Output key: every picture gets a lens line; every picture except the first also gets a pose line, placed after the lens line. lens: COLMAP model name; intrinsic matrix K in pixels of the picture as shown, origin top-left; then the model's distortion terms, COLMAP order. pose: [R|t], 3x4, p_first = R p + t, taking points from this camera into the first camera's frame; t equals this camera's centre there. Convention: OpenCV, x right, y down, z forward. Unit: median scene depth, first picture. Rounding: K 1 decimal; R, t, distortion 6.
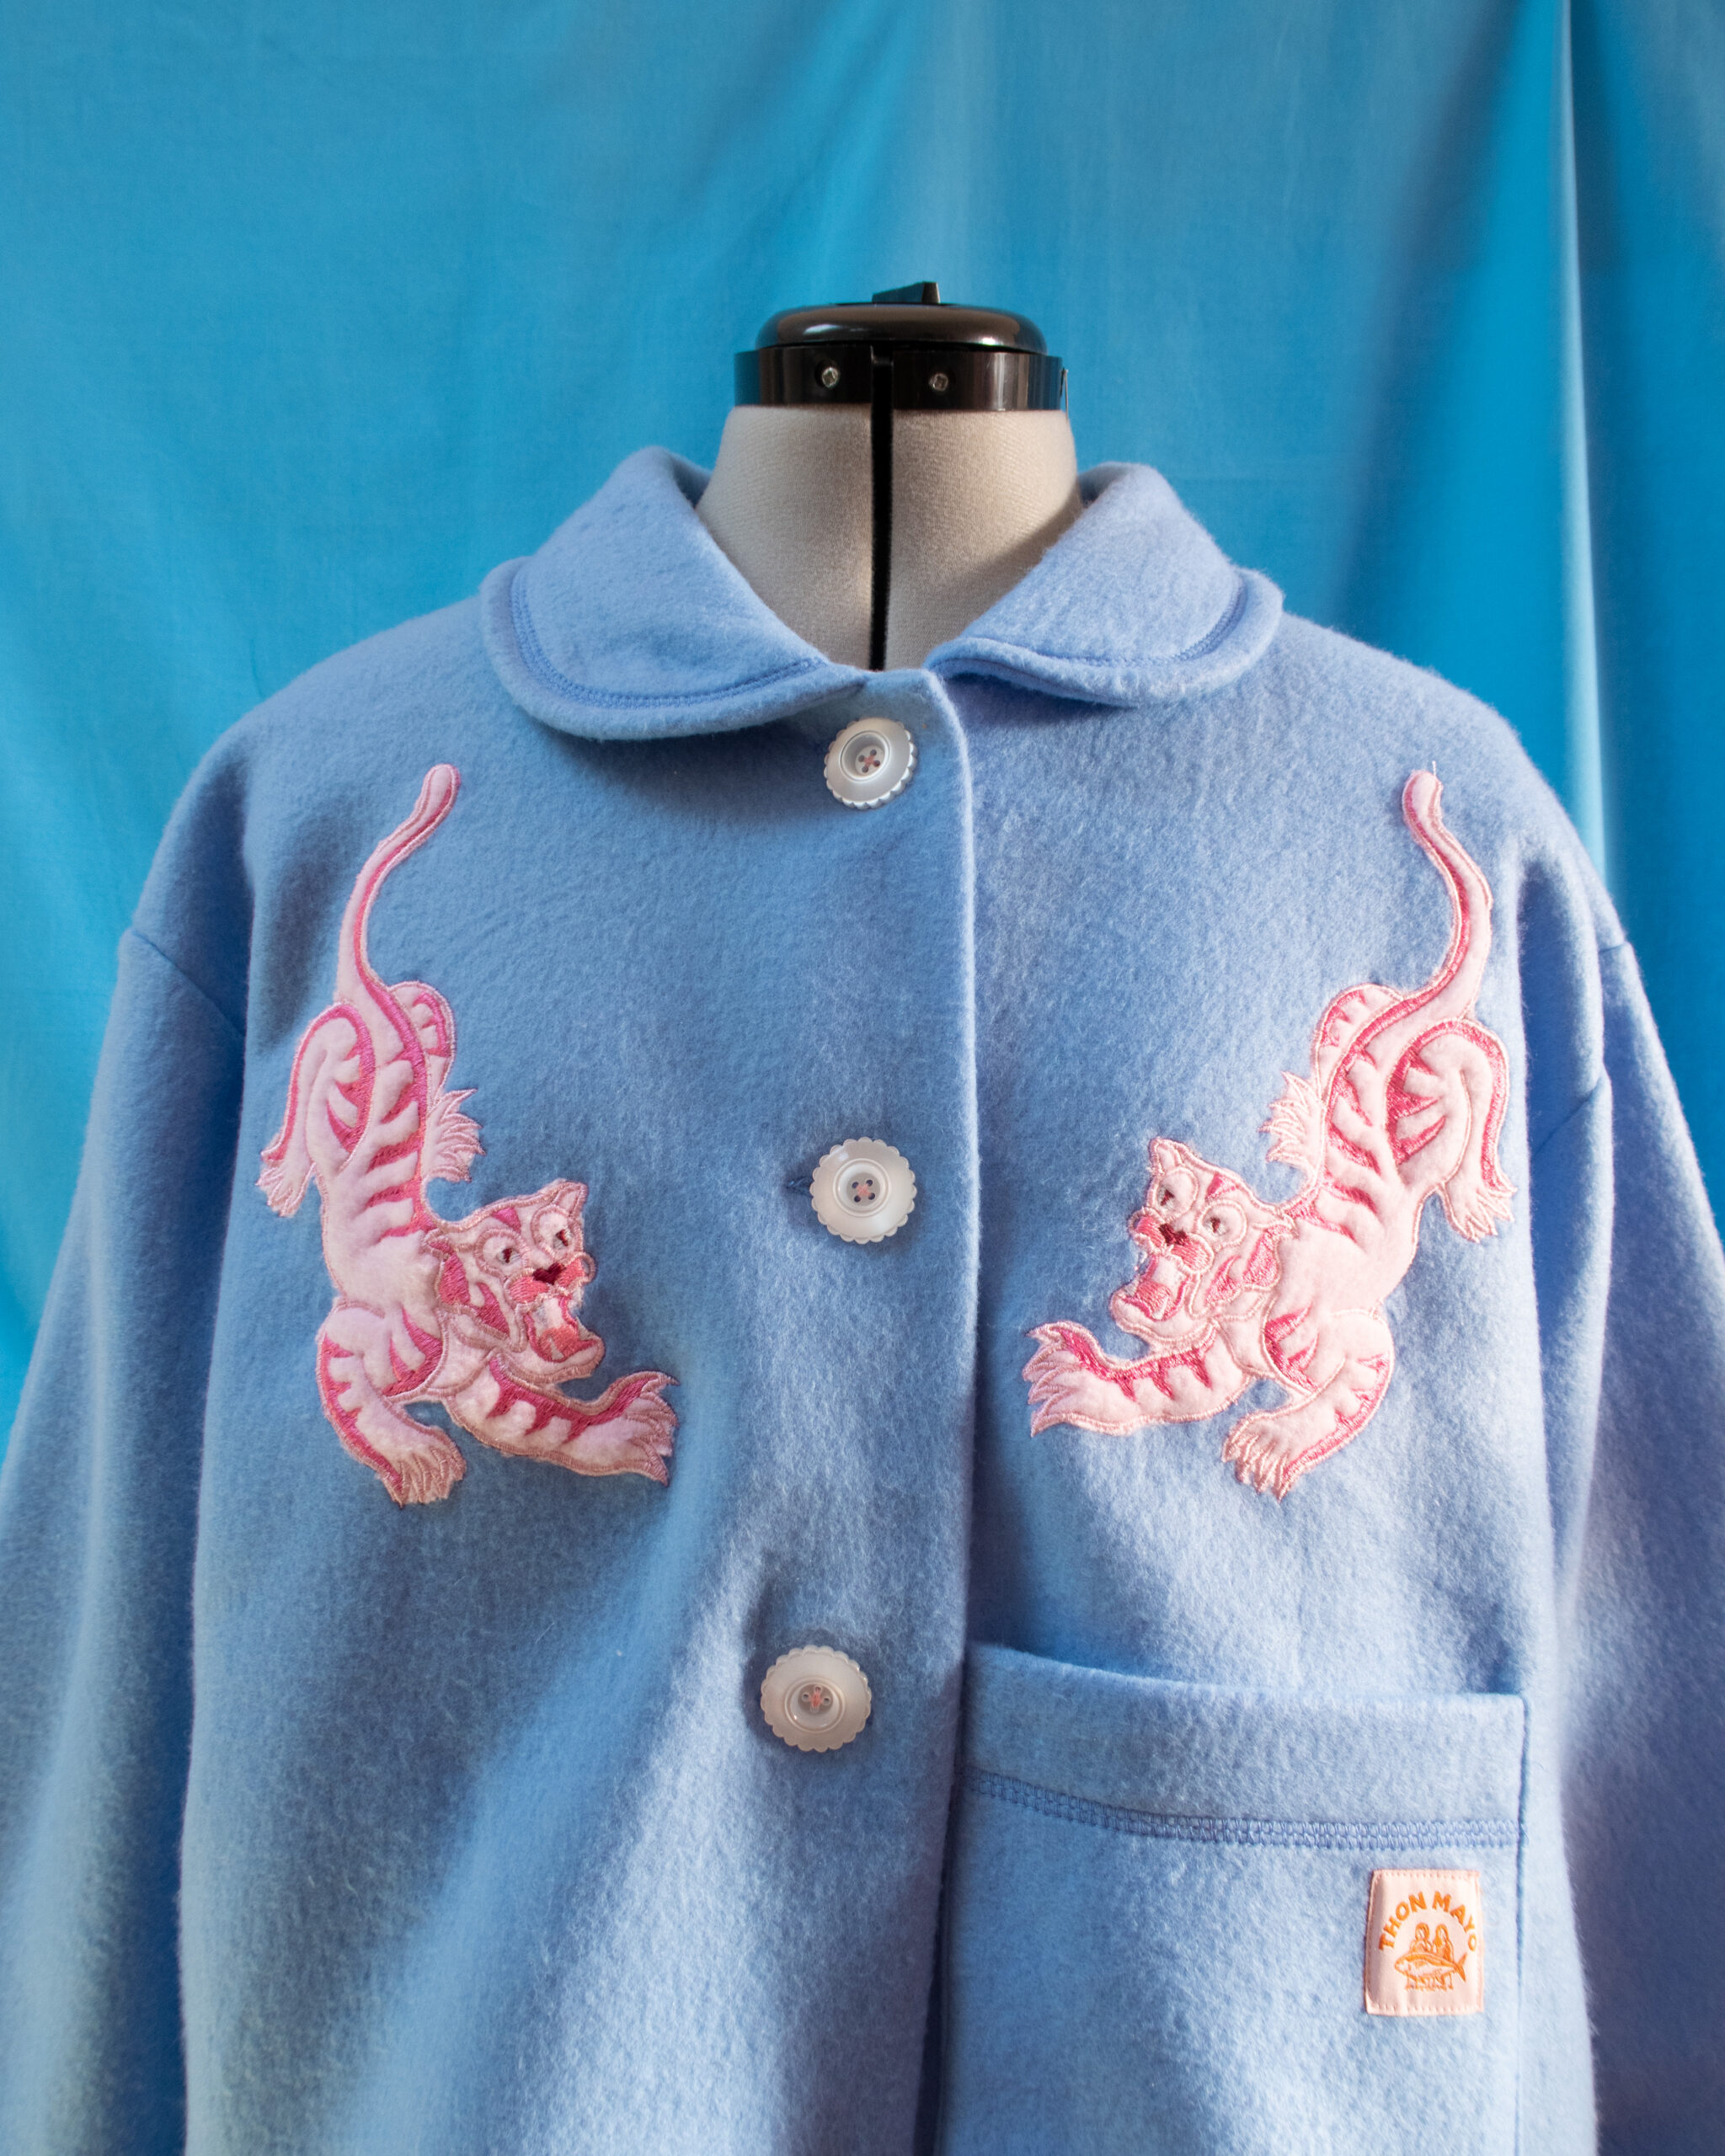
lens RADIAL K [[2070.0, 0, 794.3], [0, 2070.0, 1080.5], [0, 0, 1]] dist [-0.002837, 0.003861]
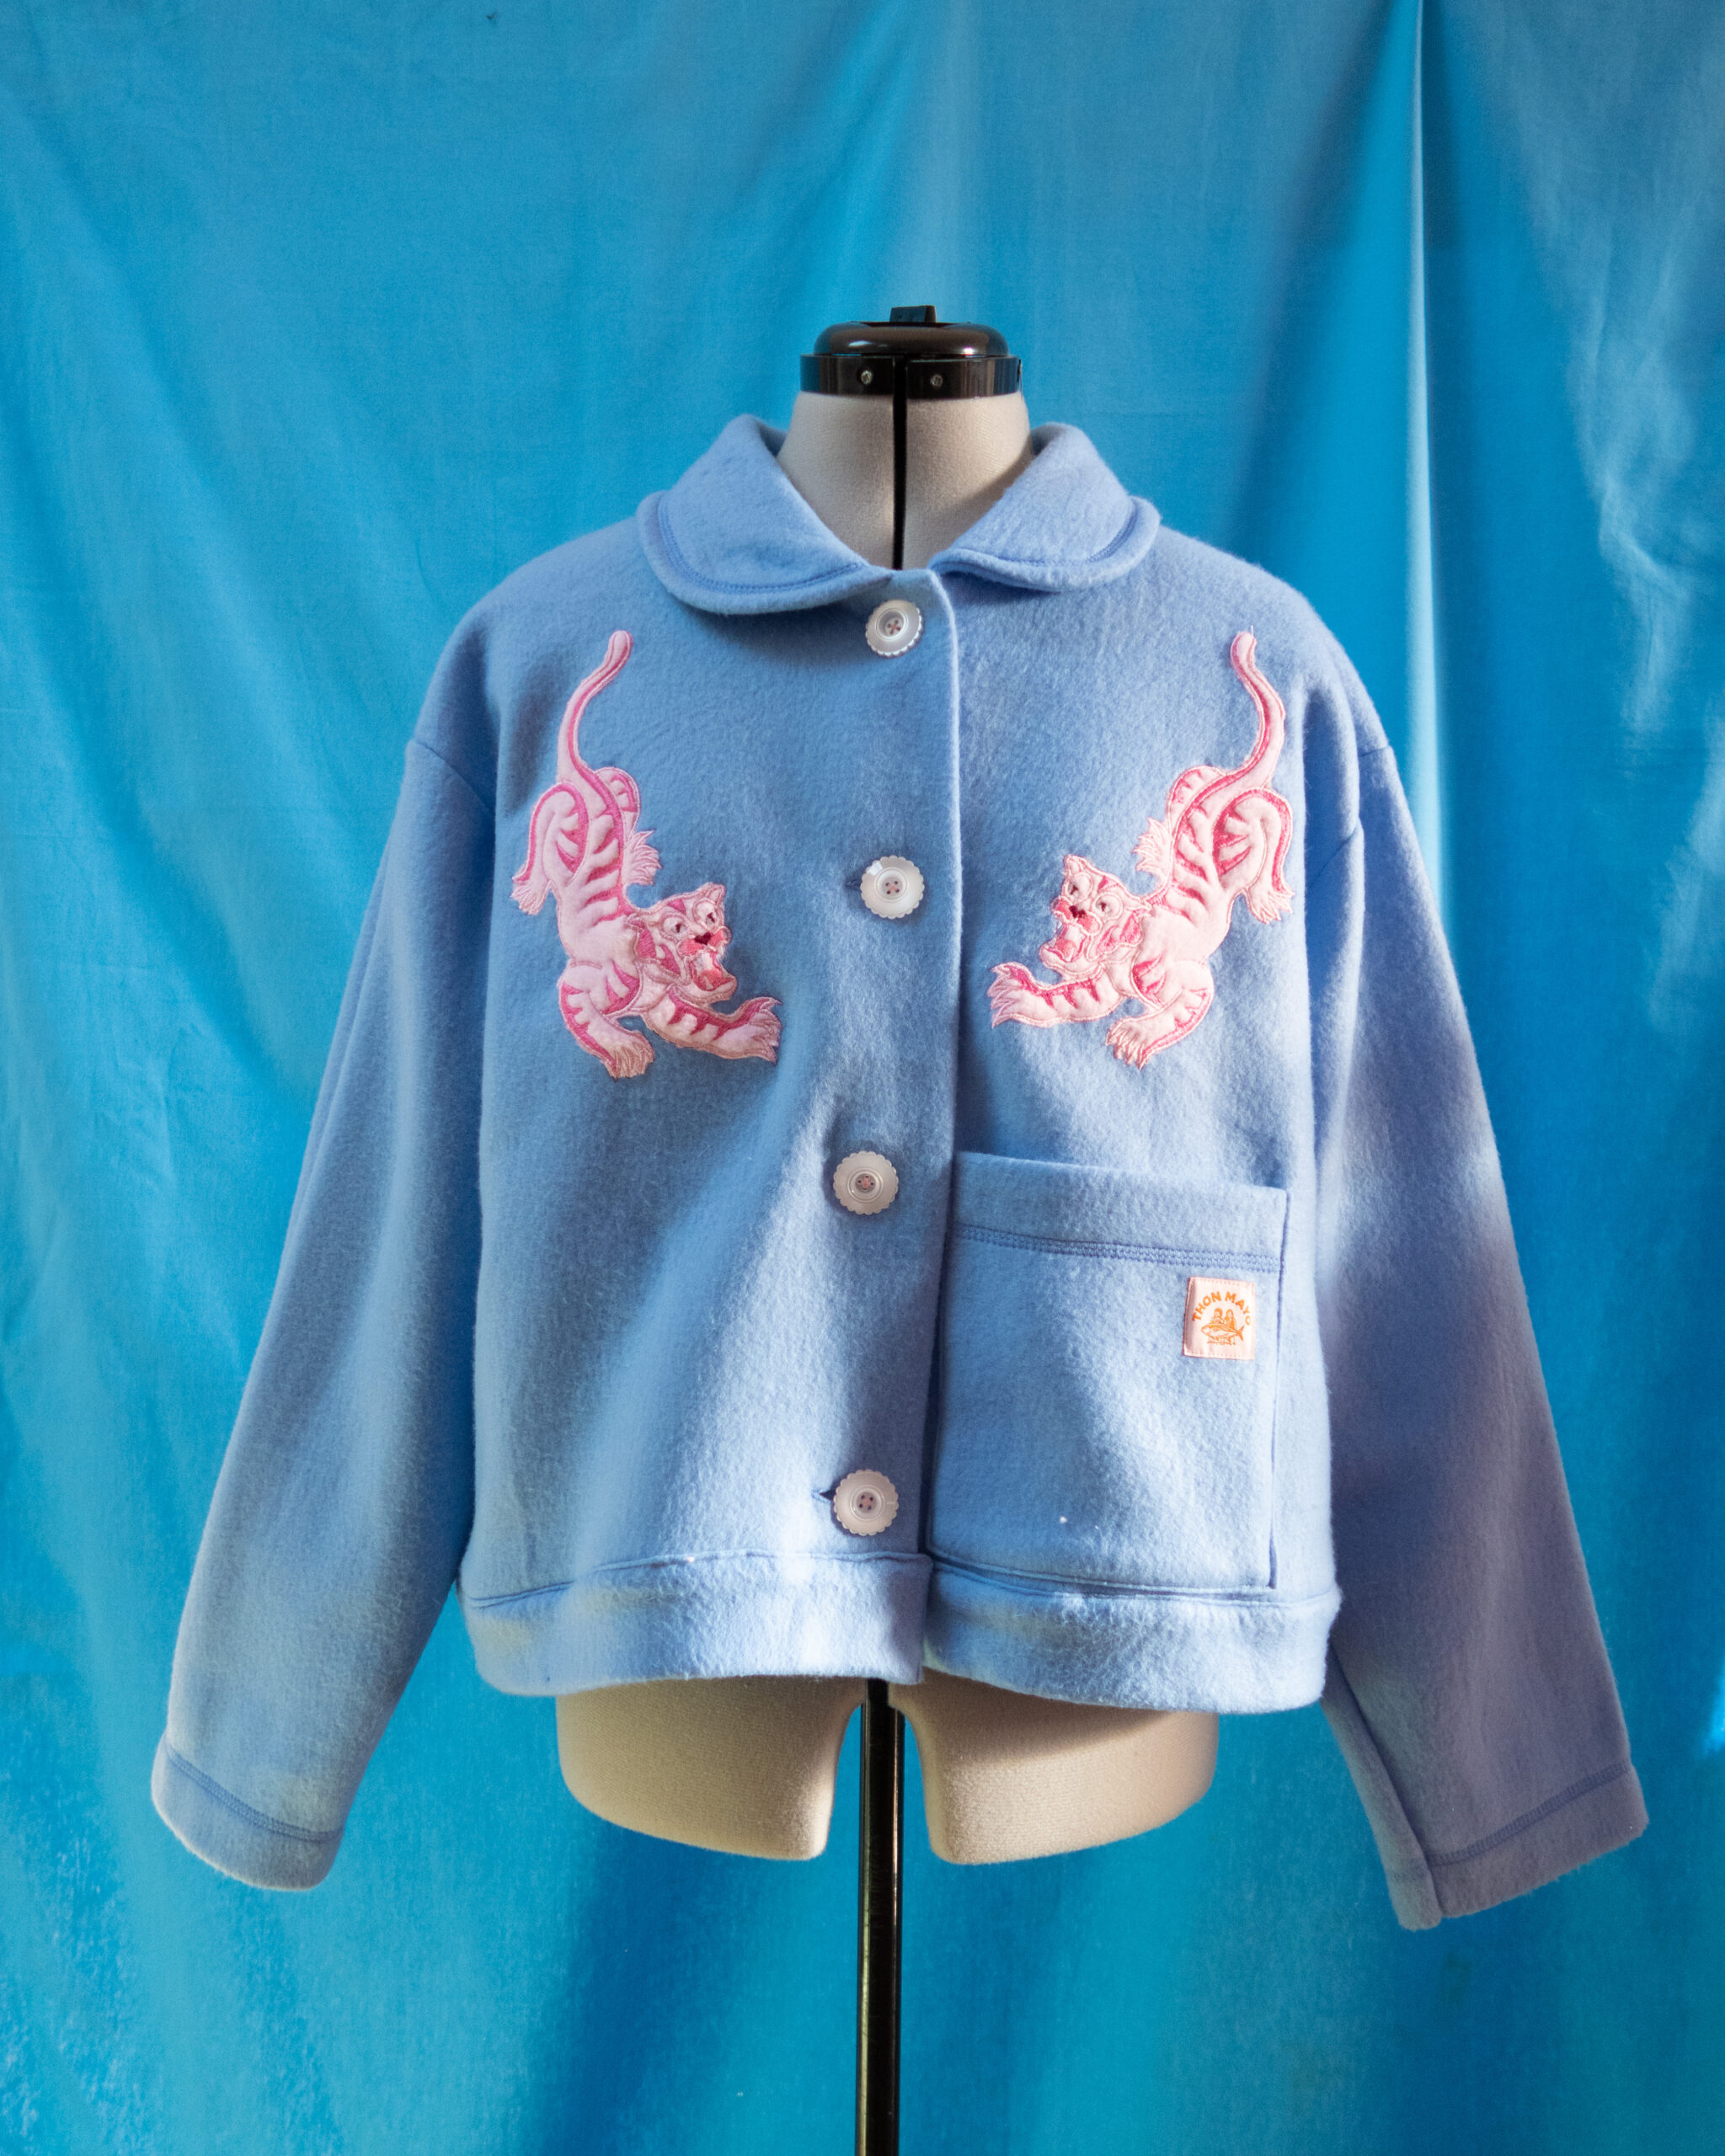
lens RADIAL K [[2070.0, 0, 794.3], [0, 2070.0, 1080.5], [0, 0, 1]] dist [-0.002837, 0.003861]
pose [[0.999986, -0.004674, 0.002374, -0.049836], [0.004524, 0.998208, 0.059676, 0.107889], [-0.002649, -0.059664, 0.998215, -0.668550]]
